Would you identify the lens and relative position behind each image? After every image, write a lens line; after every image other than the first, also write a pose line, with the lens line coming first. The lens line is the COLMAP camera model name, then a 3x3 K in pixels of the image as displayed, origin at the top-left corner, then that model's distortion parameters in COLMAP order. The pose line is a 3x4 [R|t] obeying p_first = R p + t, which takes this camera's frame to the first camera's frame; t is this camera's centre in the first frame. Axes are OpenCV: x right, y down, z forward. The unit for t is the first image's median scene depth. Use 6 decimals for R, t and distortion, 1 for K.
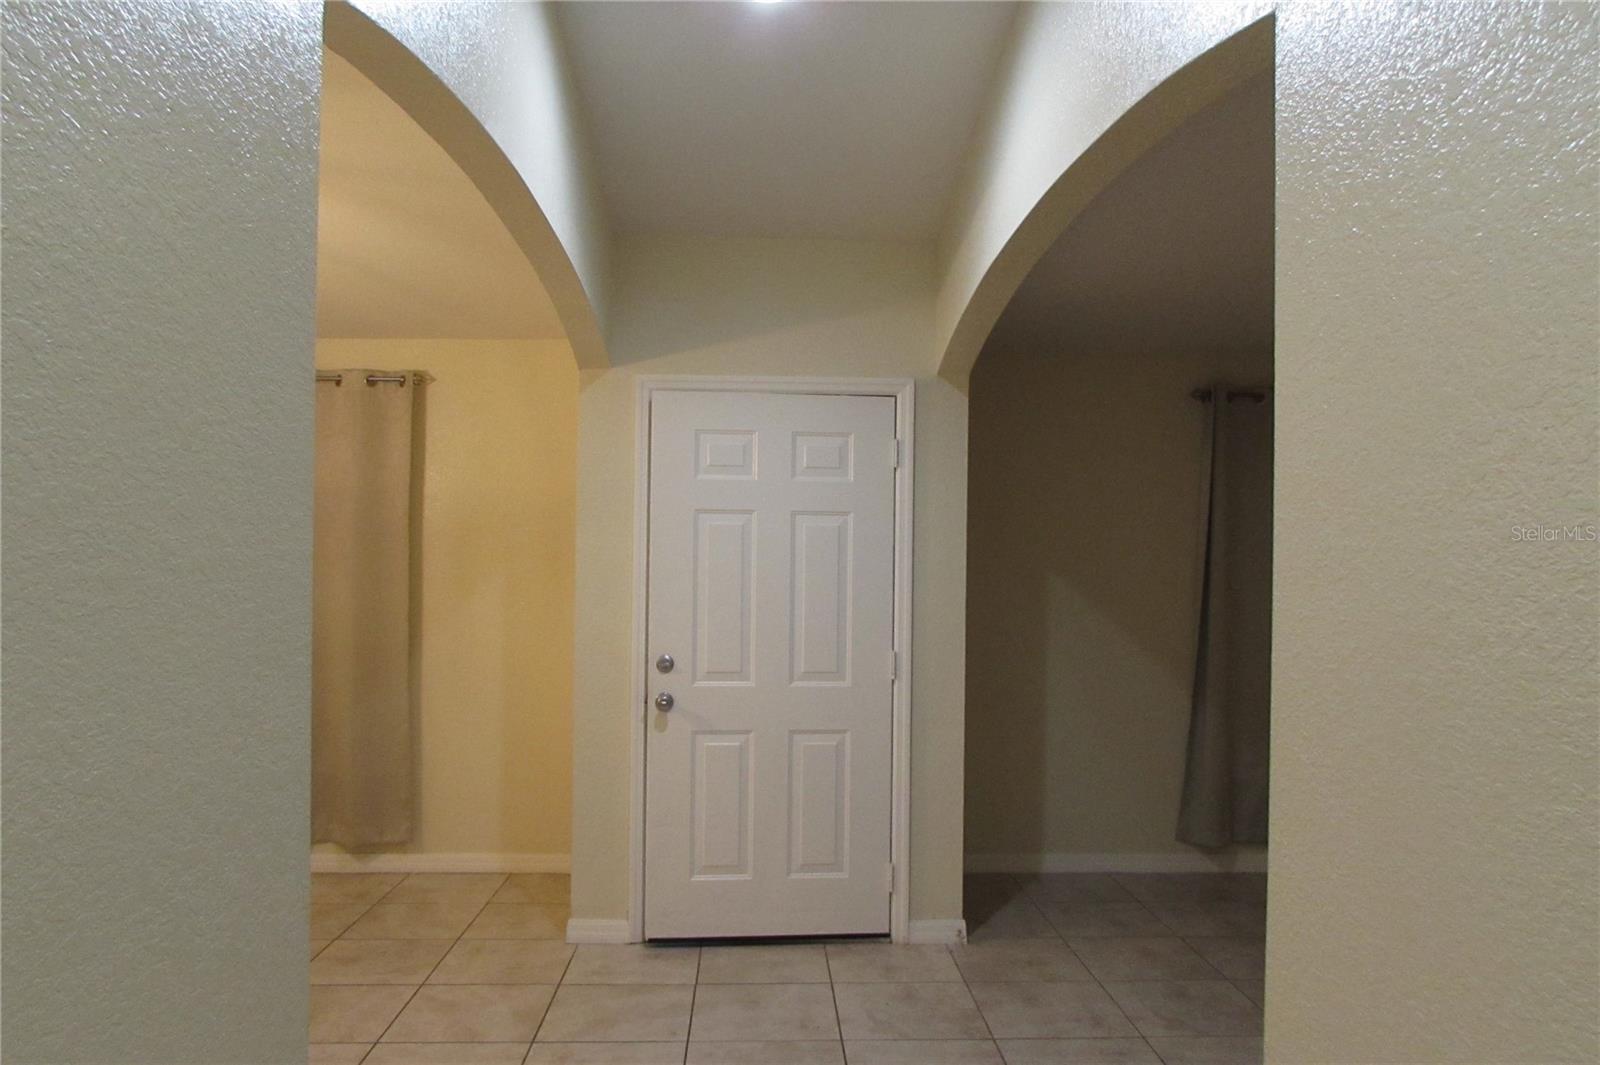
lens RADIAL K [[1120.7, 0, 794.3], [0, 1120.7, 539.6], [0, 0, 1]] dist [-0.047284, 0.028597]
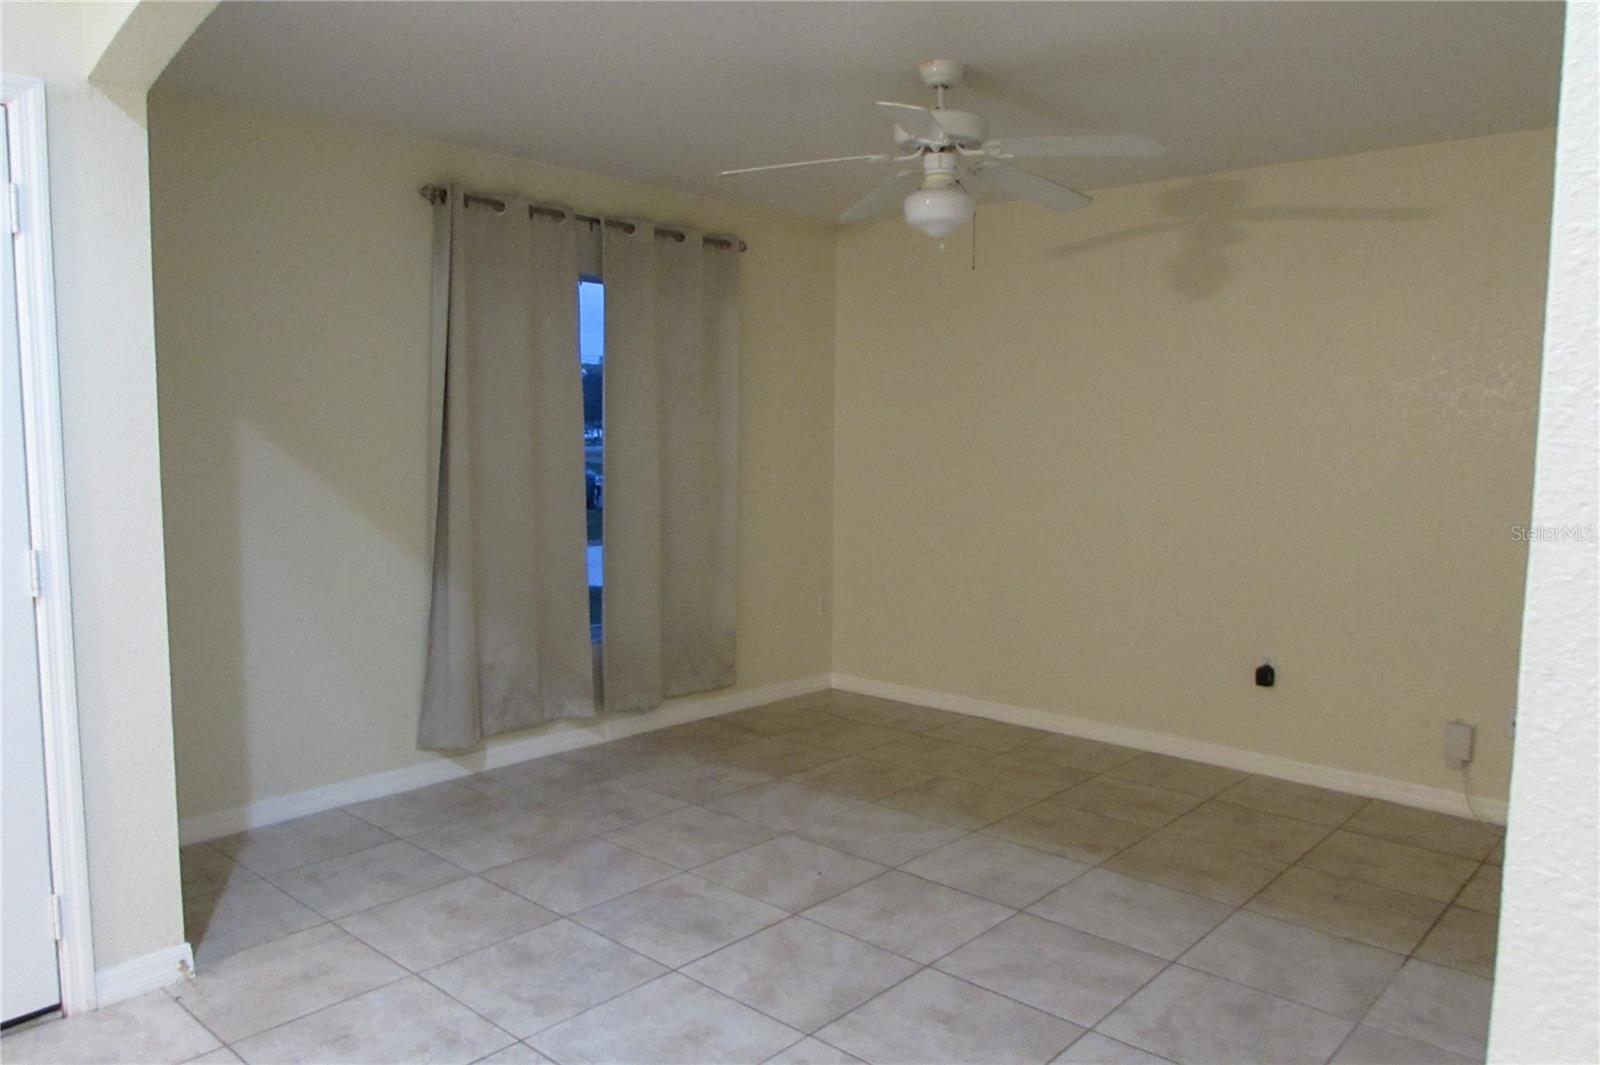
lens RADIAL K [[1120.7, 0, 794.3], [0, 1120.7, 539.6], [0, 0, 1]] dist [-0.047284, 0.028597]
pose [[0.690131, -0.080464, 0.719197, -0.052144], [-0.009451, 0.992713, 0.120135, 0.019745], [-0.723623, -0.089706, 0.684341, 0.309219]]
